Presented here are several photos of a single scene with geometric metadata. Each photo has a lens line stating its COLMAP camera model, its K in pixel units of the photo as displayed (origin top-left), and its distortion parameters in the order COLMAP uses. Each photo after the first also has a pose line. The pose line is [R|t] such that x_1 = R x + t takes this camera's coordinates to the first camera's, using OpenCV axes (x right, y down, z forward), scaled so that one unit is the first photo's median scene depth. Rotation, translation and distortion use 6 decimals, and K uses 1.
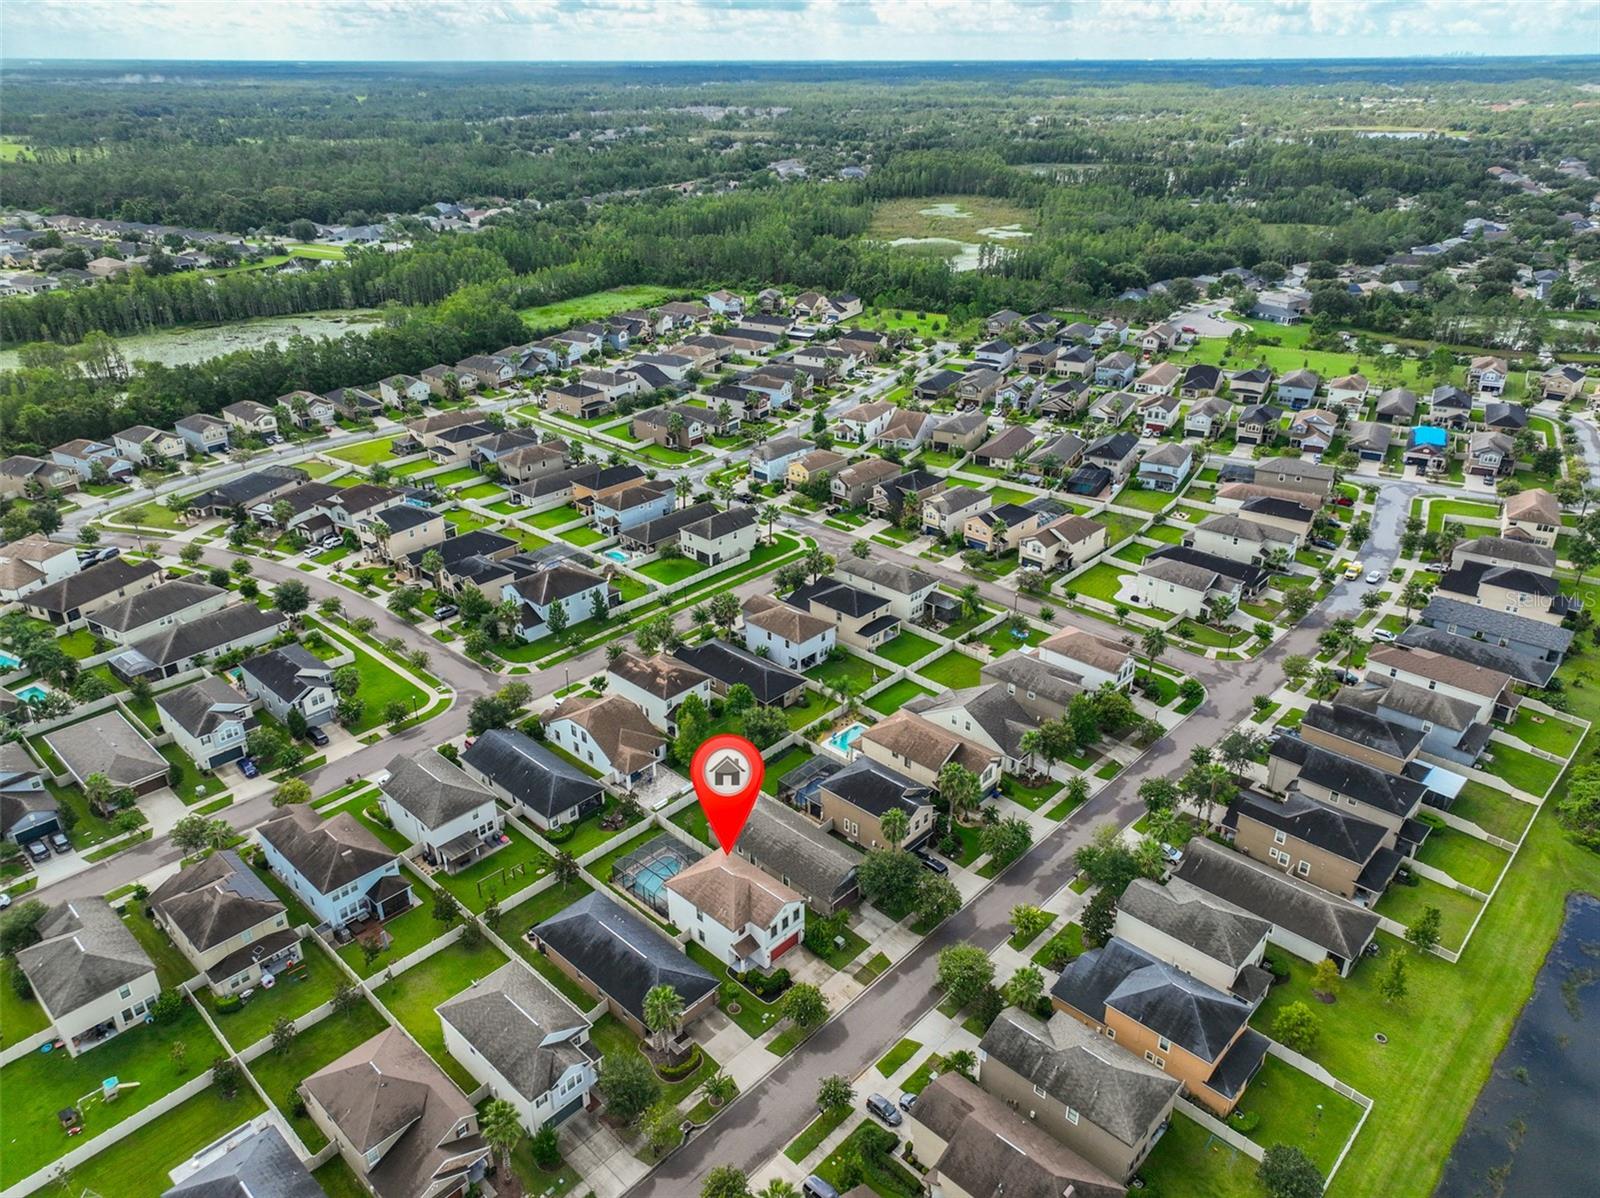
lens RADIAL K [[1110.4, 0, 800.0], [0, 1110.4, 599.0], [0, 0, 1]] dist [0.004150, 0.004951]
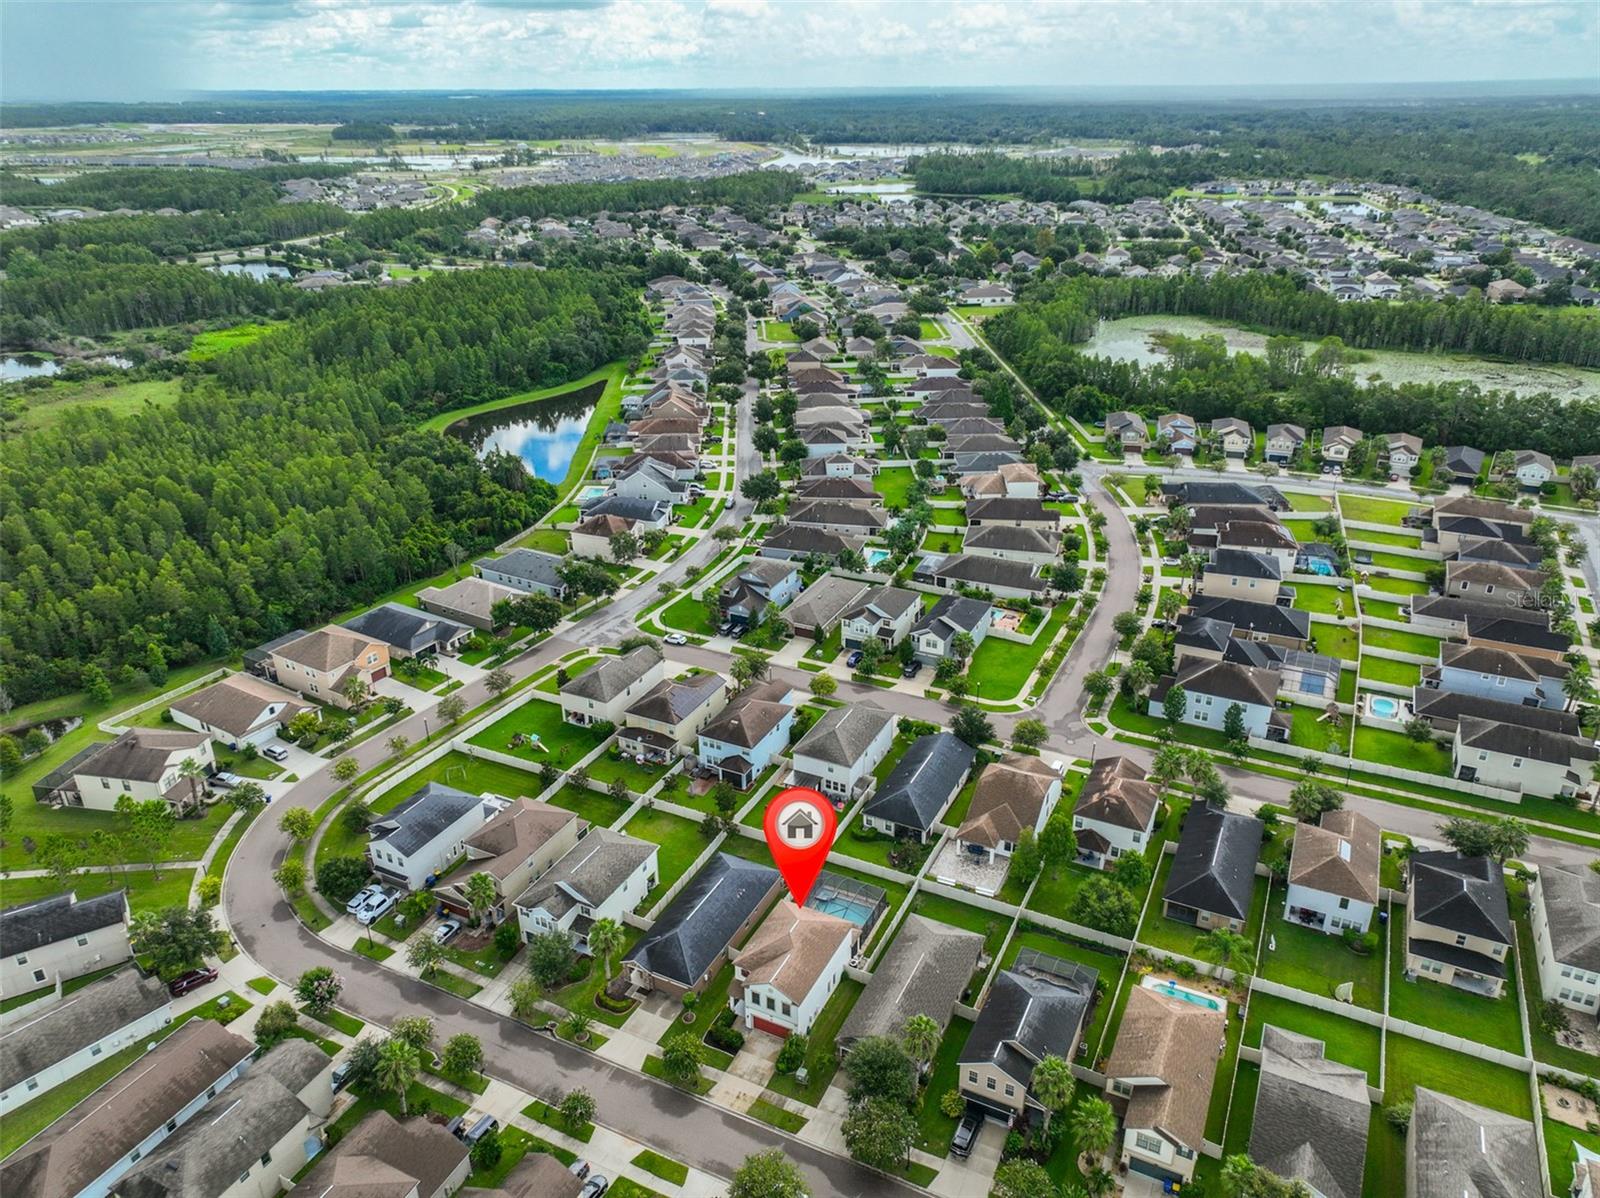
lens RADIAL K [[1044.2, 0, 862.6], [0, 1044.2, 600.6], [0, 0, 1]] dist [0.000117, -0.000278]
pose [[0.316159, 0.415952, -0.852659, 0.331587], [-0.406602, 0.871440, 0.274349, -0.157167], [0.857157, 0.259955, 0.444641, 0.287004]]
